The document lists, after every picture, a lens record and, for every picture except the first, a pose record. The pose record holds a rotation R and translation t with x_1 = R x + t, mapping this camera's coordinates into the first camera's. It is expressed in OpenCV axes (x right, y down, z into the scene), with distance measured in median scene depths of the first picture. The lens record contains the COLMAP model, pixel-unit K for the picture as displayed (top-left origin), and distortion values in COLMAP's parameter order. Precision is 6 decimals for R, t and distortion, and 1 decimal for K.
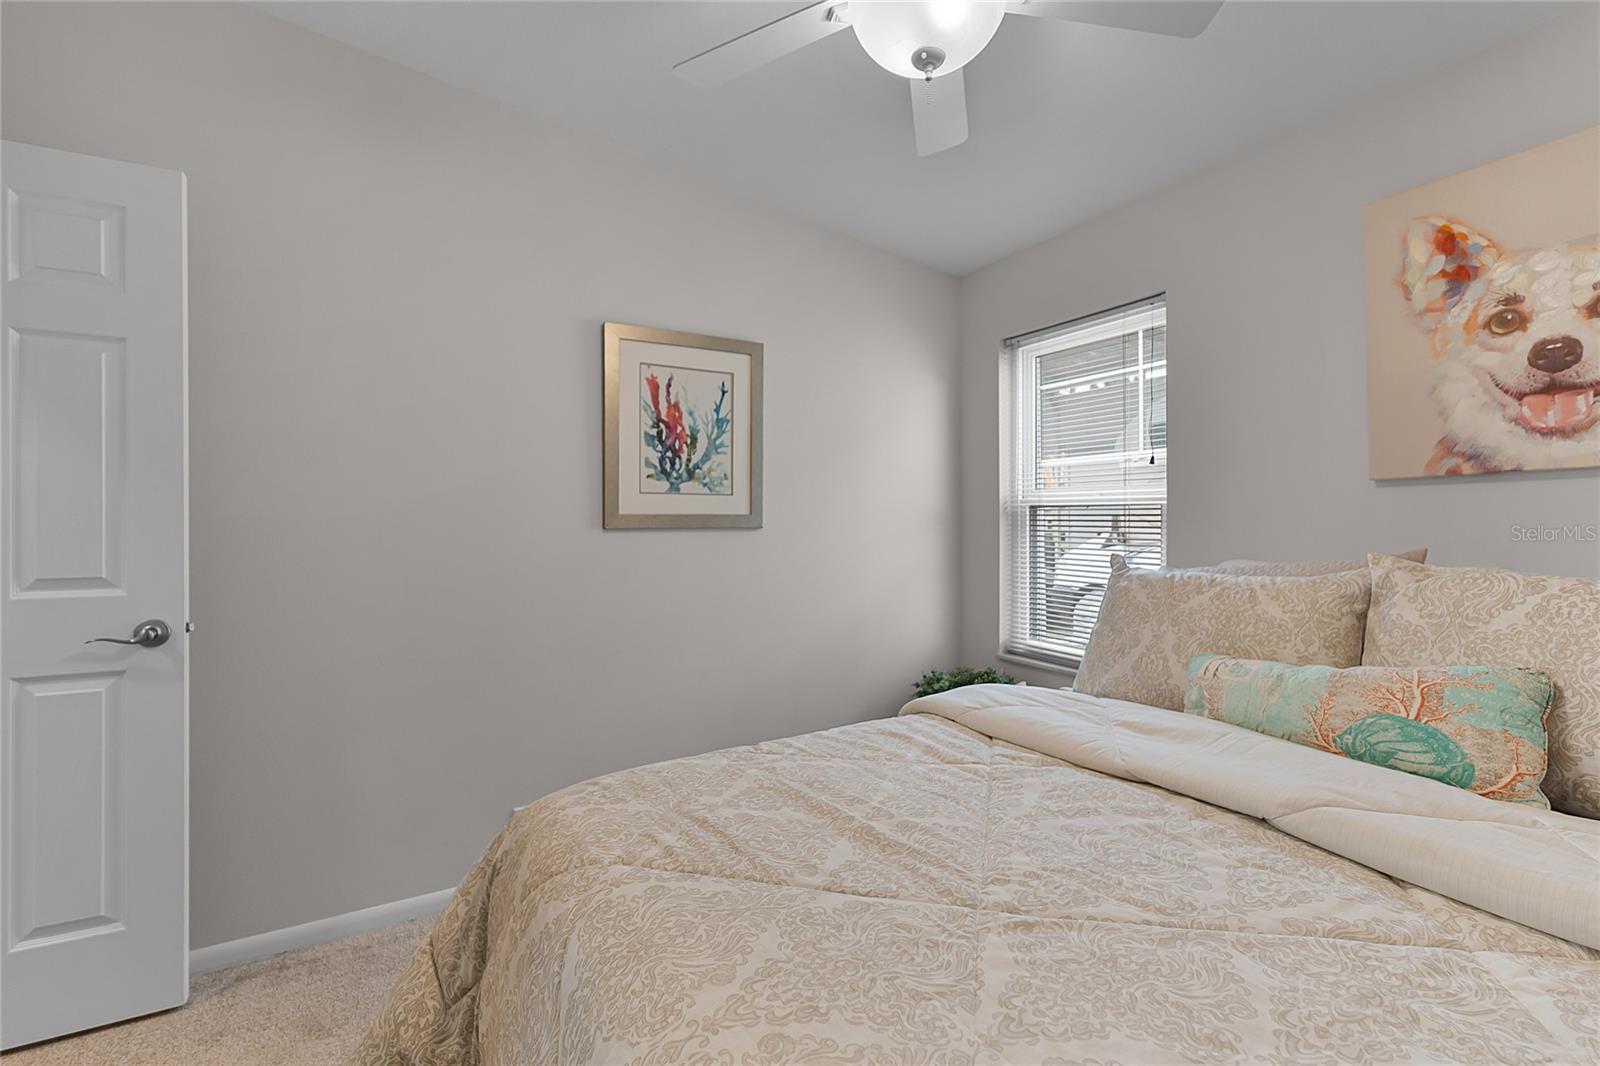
lens RADIAL K [[715.8, 0, 808.8], [0, 715.8, 521.9], [0, 0, 1]] dist [0.008266, 0.000398]
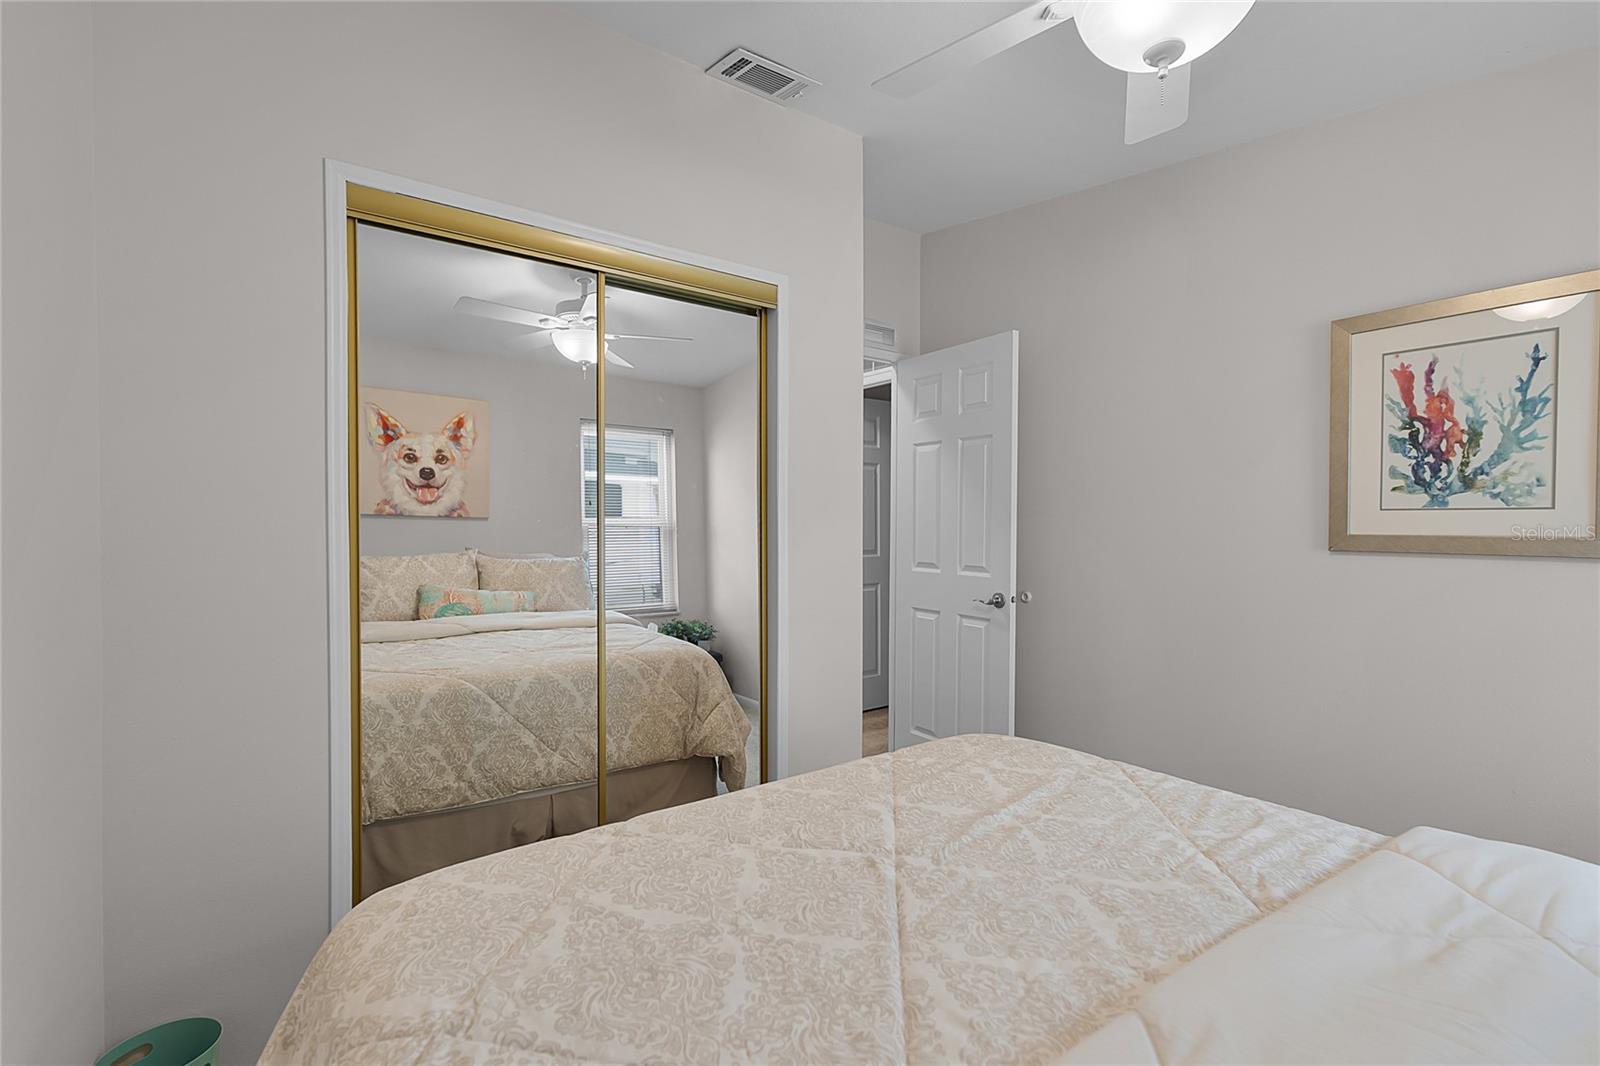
lens RADIAL K [[741.7, 0, 814.5], [0, 741.7, 525.1], [0, 0, 1]] dist [0.002824, 0.000209]
pose [[0.099500, 0.011641, -0.994969, 0.553022], [0.002975, 0.999924, 0.011996, -0.033886], [0.995033, -0.004153, 0.099458, 0.245153]]
